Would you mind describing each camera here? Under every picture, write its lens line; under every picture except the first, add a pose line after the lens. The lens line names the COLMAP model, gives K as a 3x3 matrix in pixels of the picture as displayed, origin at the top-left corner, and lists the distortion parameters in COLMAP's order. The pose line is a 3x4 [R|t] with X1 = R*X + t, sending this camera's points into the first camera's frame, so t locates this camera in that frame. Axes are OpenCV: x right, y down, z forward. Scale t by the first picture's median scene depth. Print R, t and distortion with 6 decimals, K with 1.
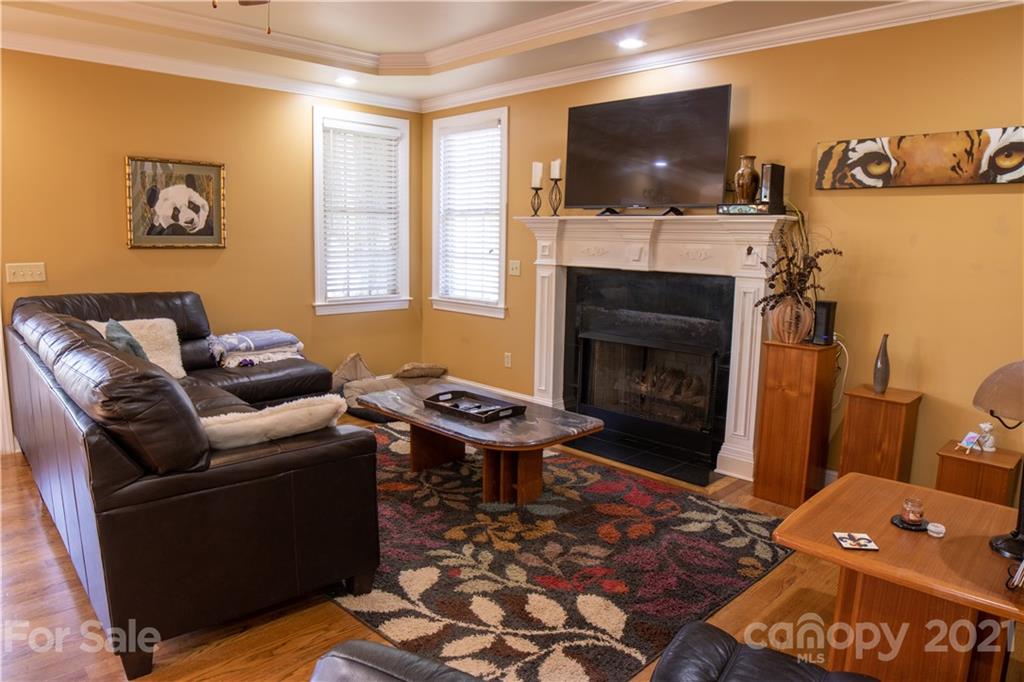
lens RADIAL K [[664.4, 0, 492.0], [0, 664.4, 341.6], [0, 0, 1]] dist [-0.109355, 0.032438]
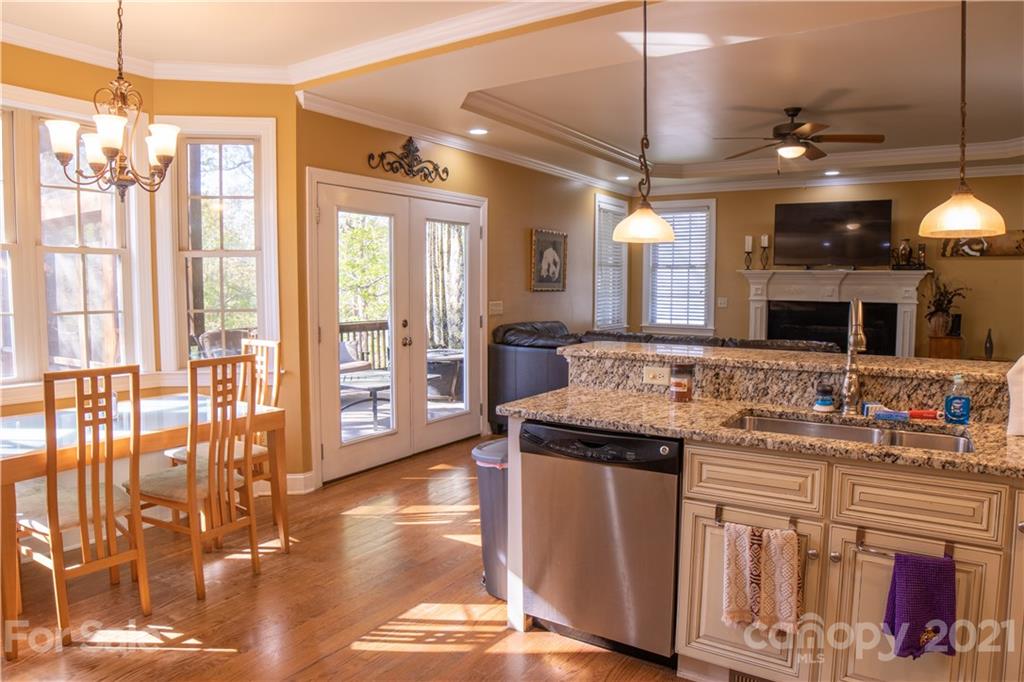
lens RADIAL K [[664.4, 0, 492.0], [0, 664.4, 341.6], [0, 0, 1]] dist [-0.109355, 0.032438]
pose [[0.977066, -0.033545, 0.210279, -0.930616], [0.046939, 0.997152, -0.059032, 0.049489], [-0.207700, 0.067548, 0.975858, -0.416494]]
